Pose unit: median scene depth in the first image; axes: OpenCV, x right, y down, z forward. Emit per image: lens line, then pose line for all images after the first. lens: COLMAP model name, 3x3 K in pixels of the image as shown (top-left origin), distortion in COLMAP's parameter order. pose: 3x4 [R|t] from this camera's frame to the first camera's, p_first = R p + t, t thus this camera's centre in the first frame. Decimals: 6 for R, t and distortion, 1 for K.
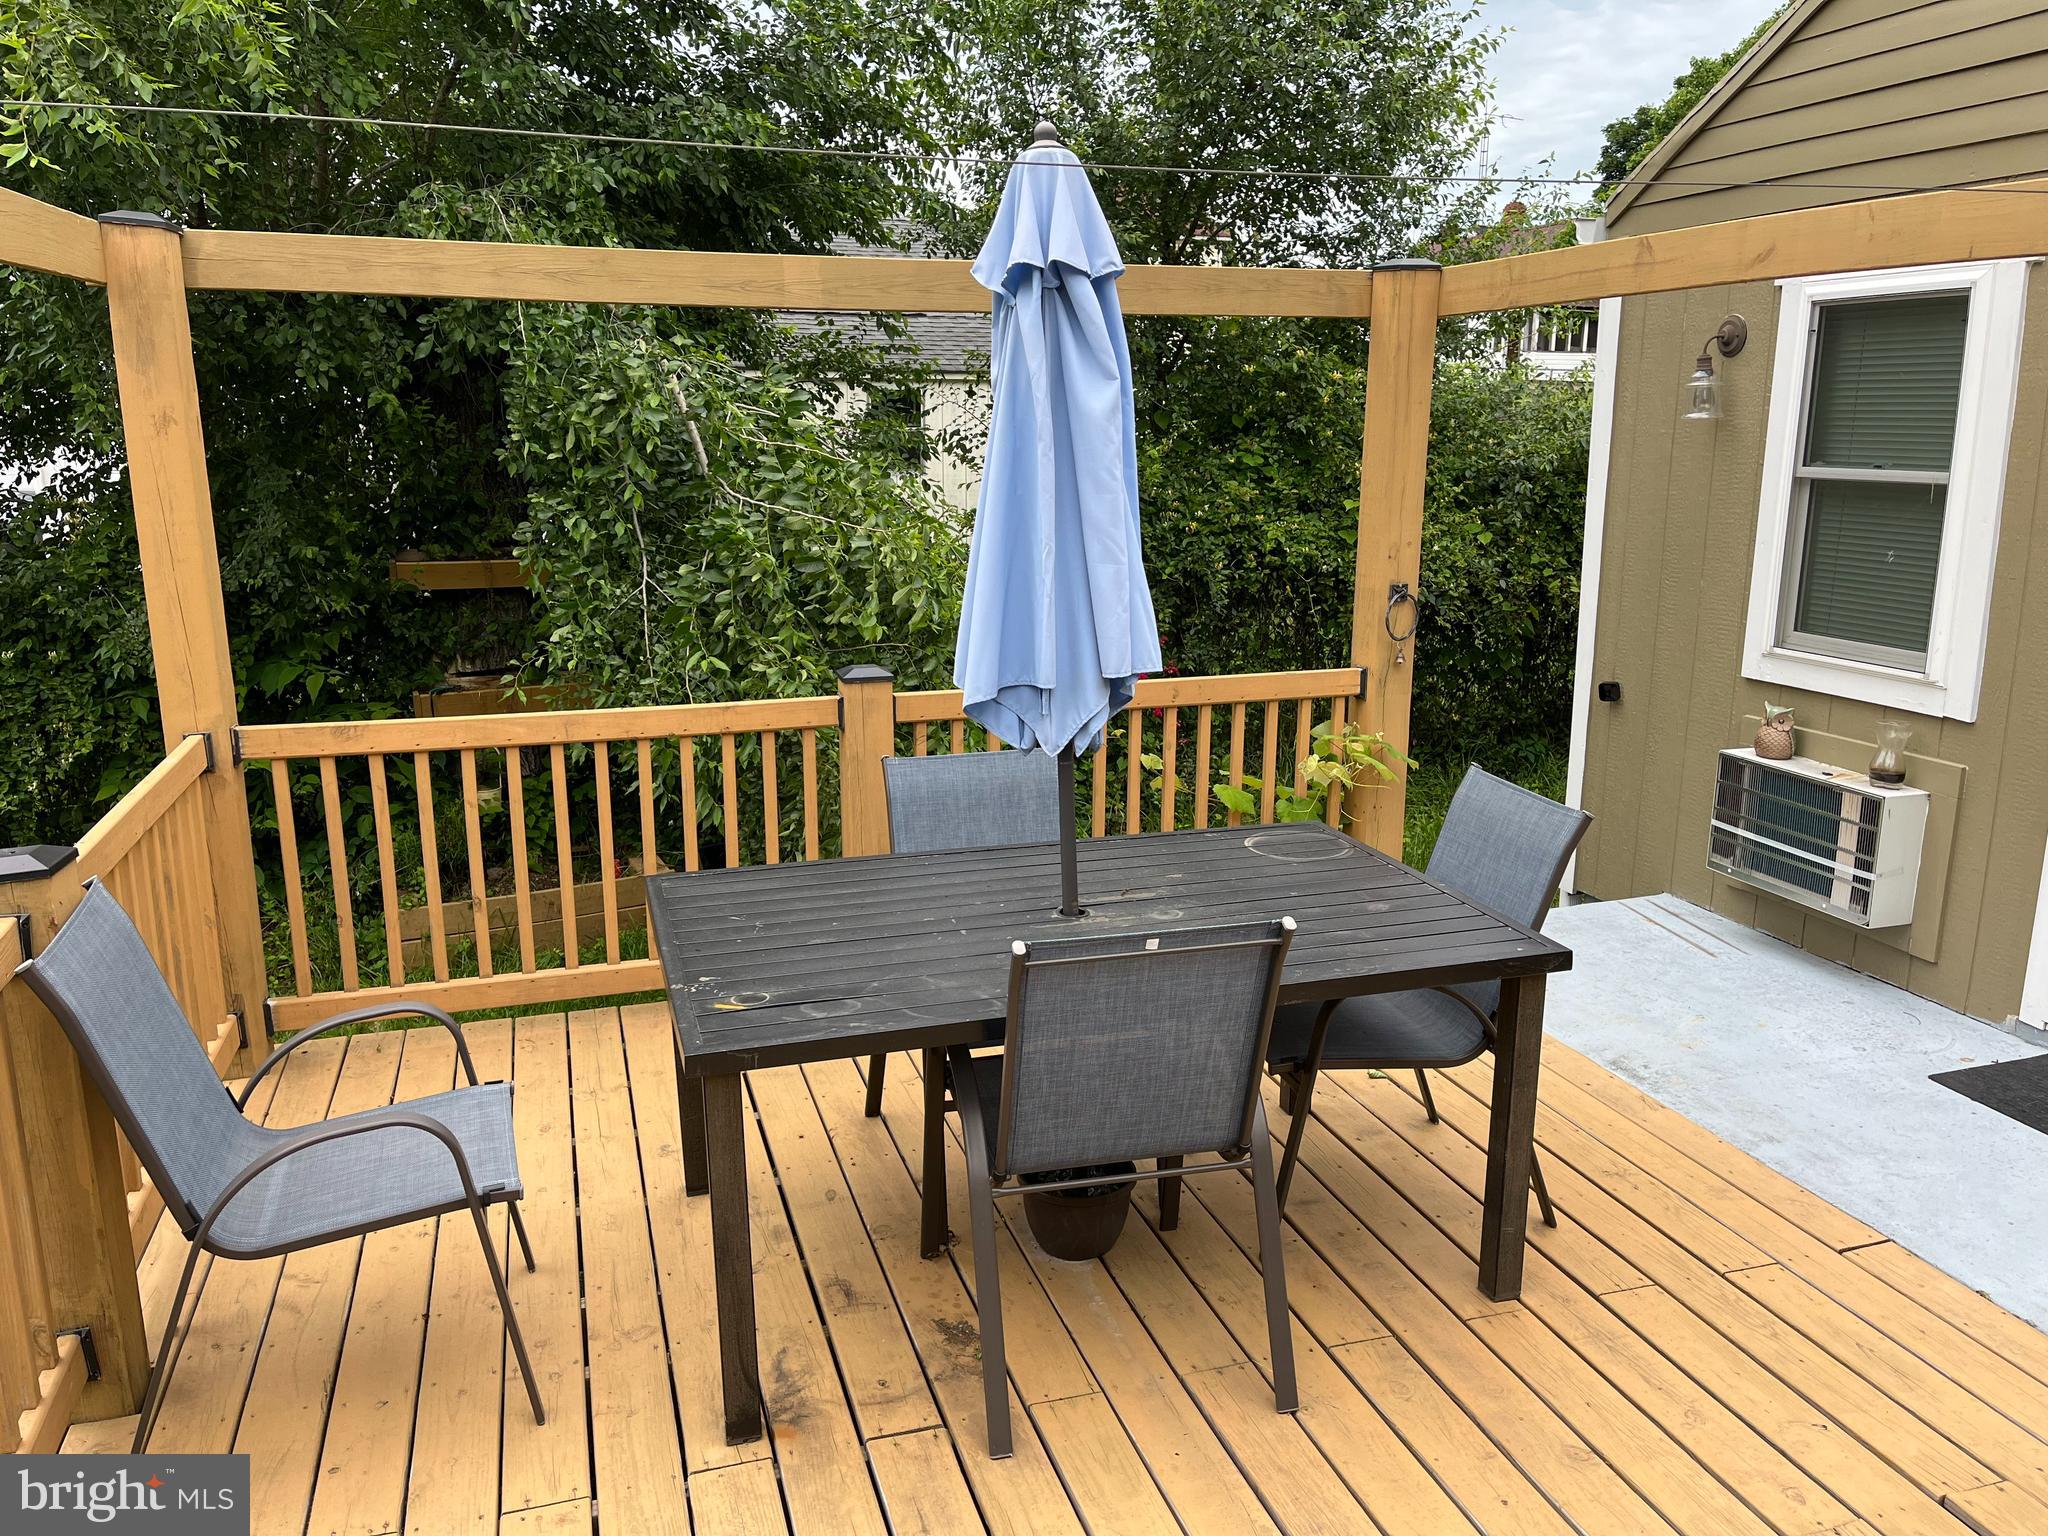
lens RADIAL K [[1553.2, 0, 1029.4], [0, 1553.2, 772.9], [0, 0, 1]] dist [0.080718, -0.103885]
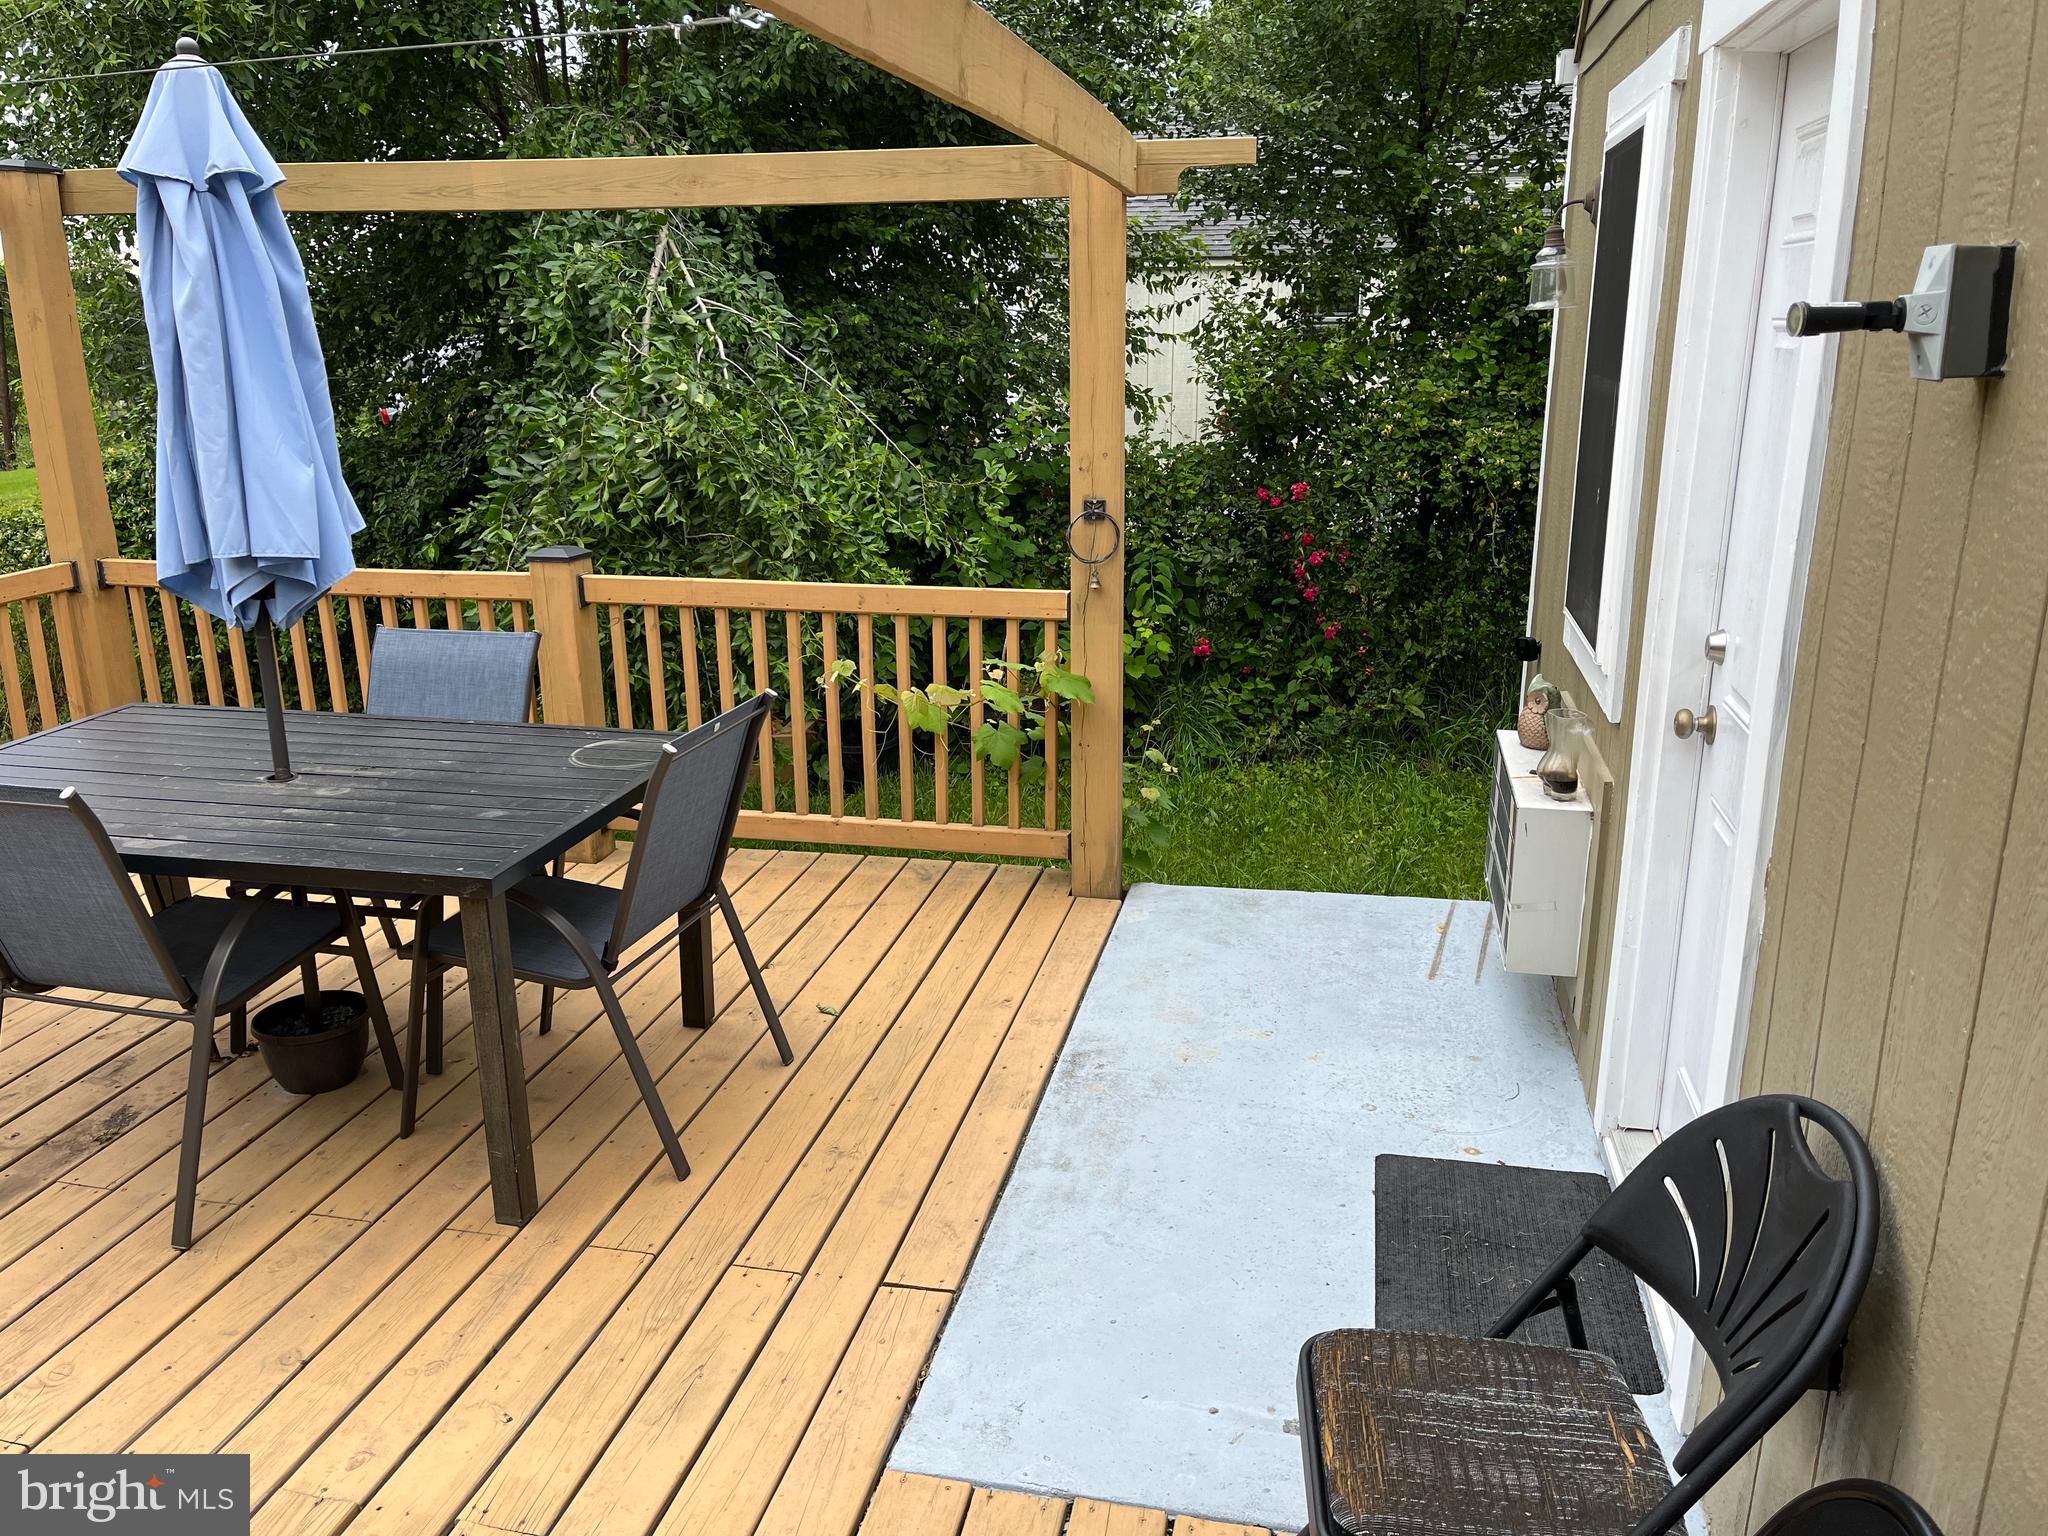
lens RADIAL K [[1553.2, 0, 1031.0], [0, 1553.2, 753.6], [0, 0, 1]] dist [0.080718, -0.103885]
pose [[0.866692, 0.130921, -0.481358, 0.732237], [-0.104058, 0.991167, 0.082222, -0.051497], [0.487870, -0.021172, 0.872659, 0.220098]]
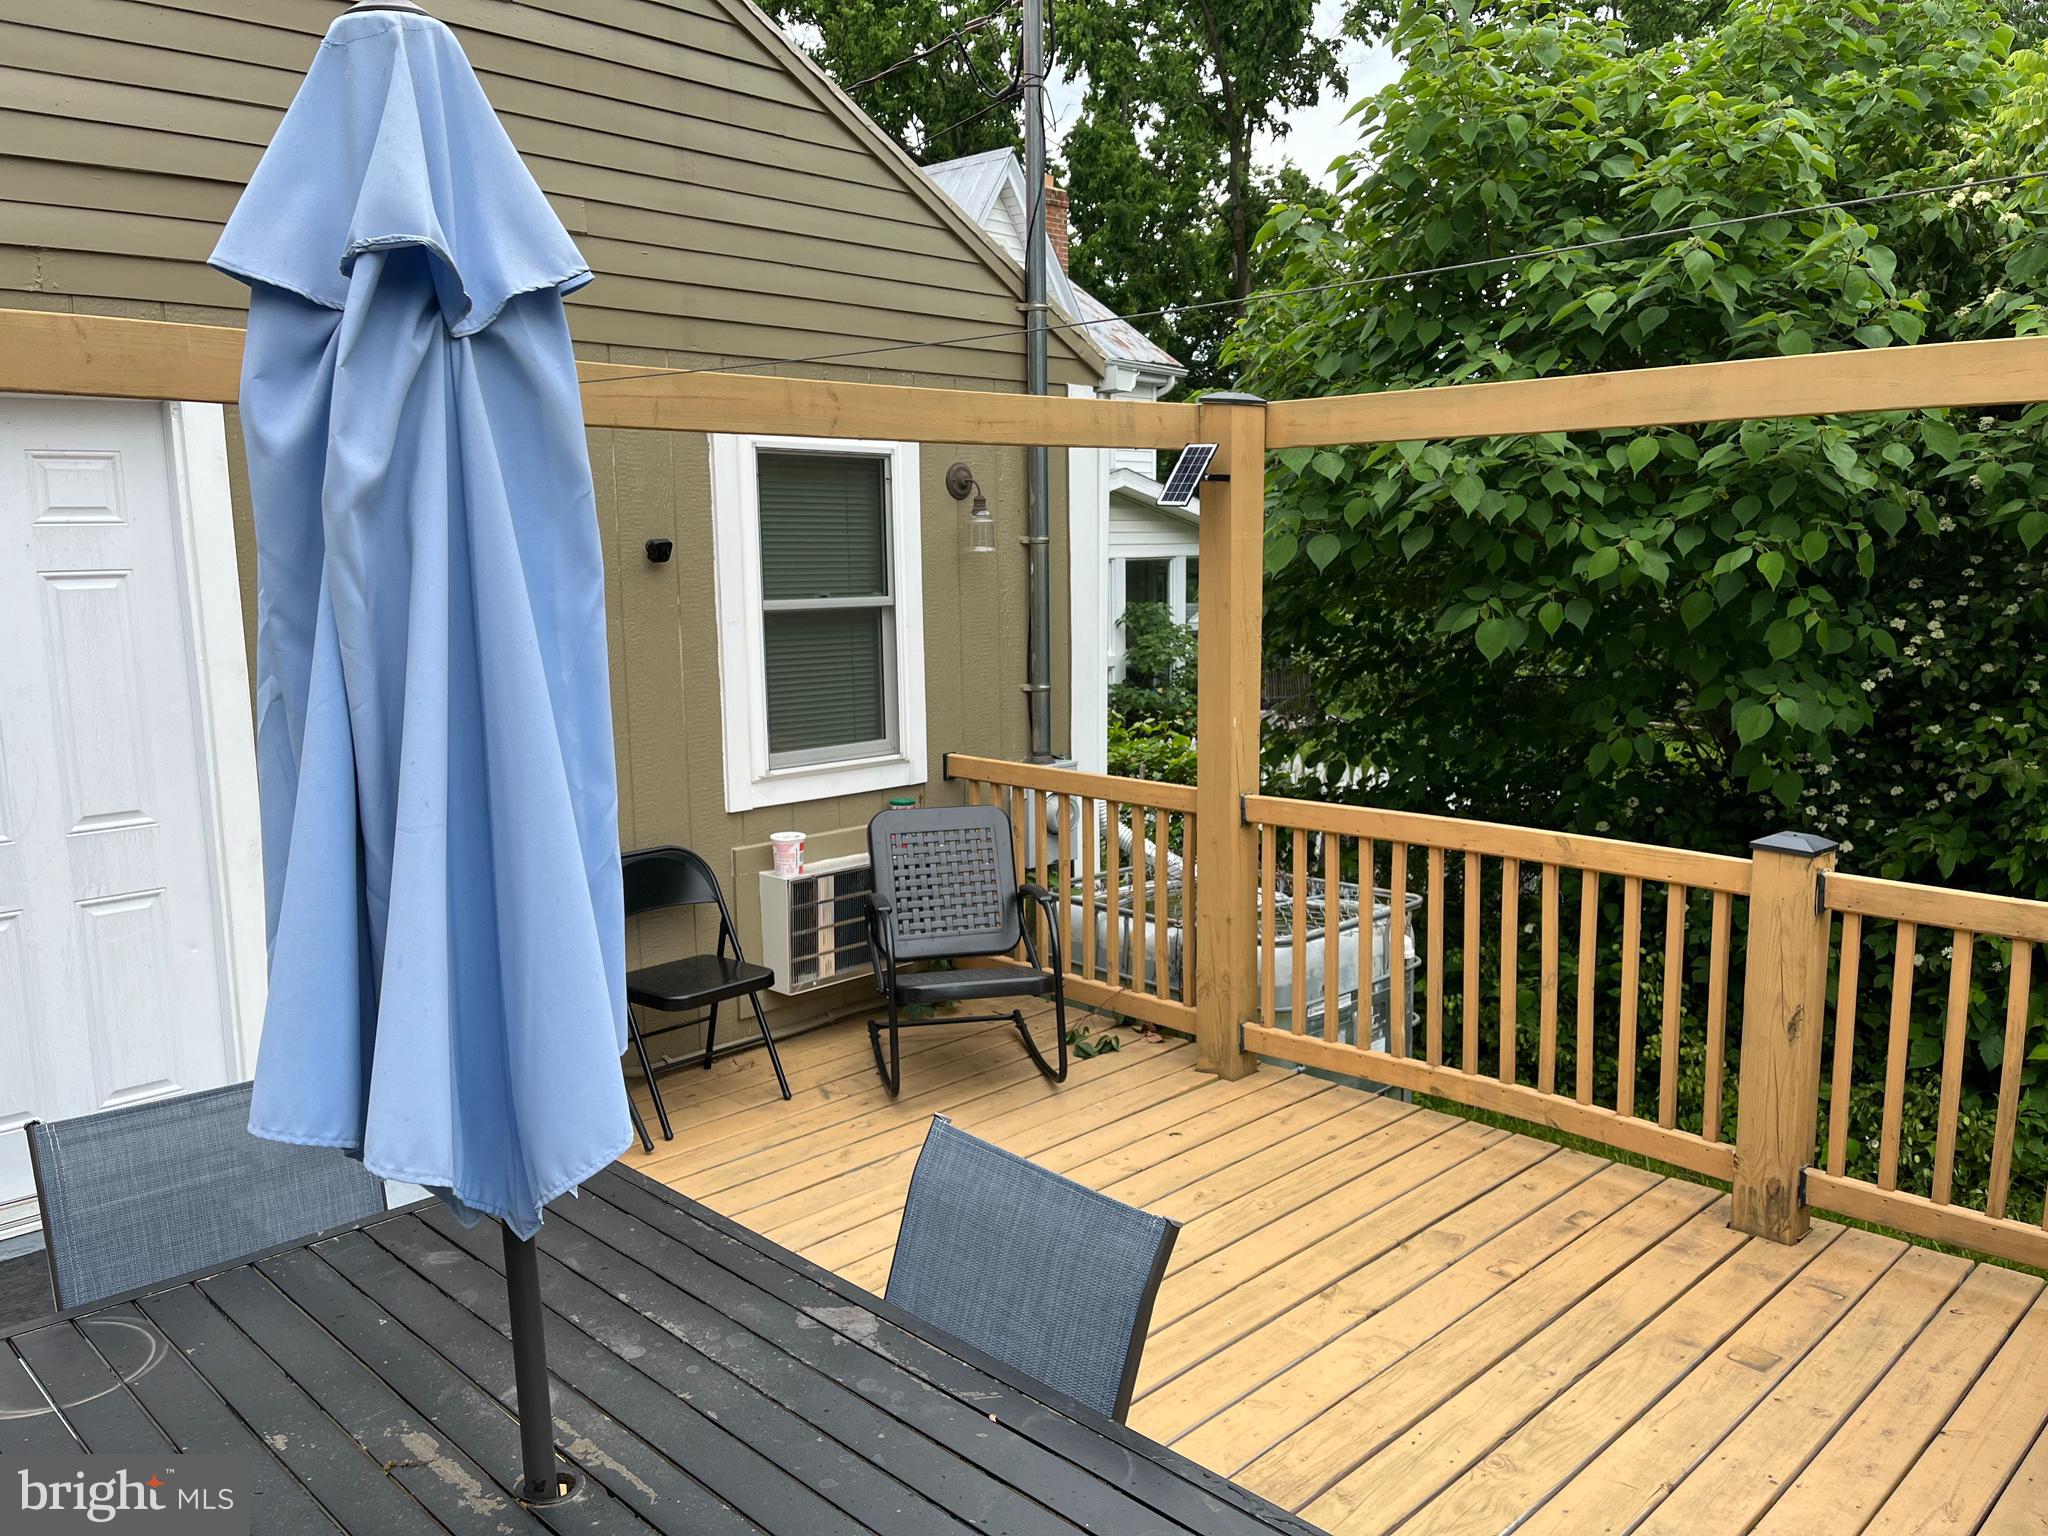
lens RADIAL K [[1553.2, 0, 1015.5], [0, 1553.2, 783.7], [0, 0, 1]] dist [0.080718, -0.103885]
pose [[-0.458436, -0.130449, 0.879102, -0.353152], [0.209806, 0.945324, 0.249686, -0.172854], [-0.863608, 0.298906, -0.406002, 0.738115]]
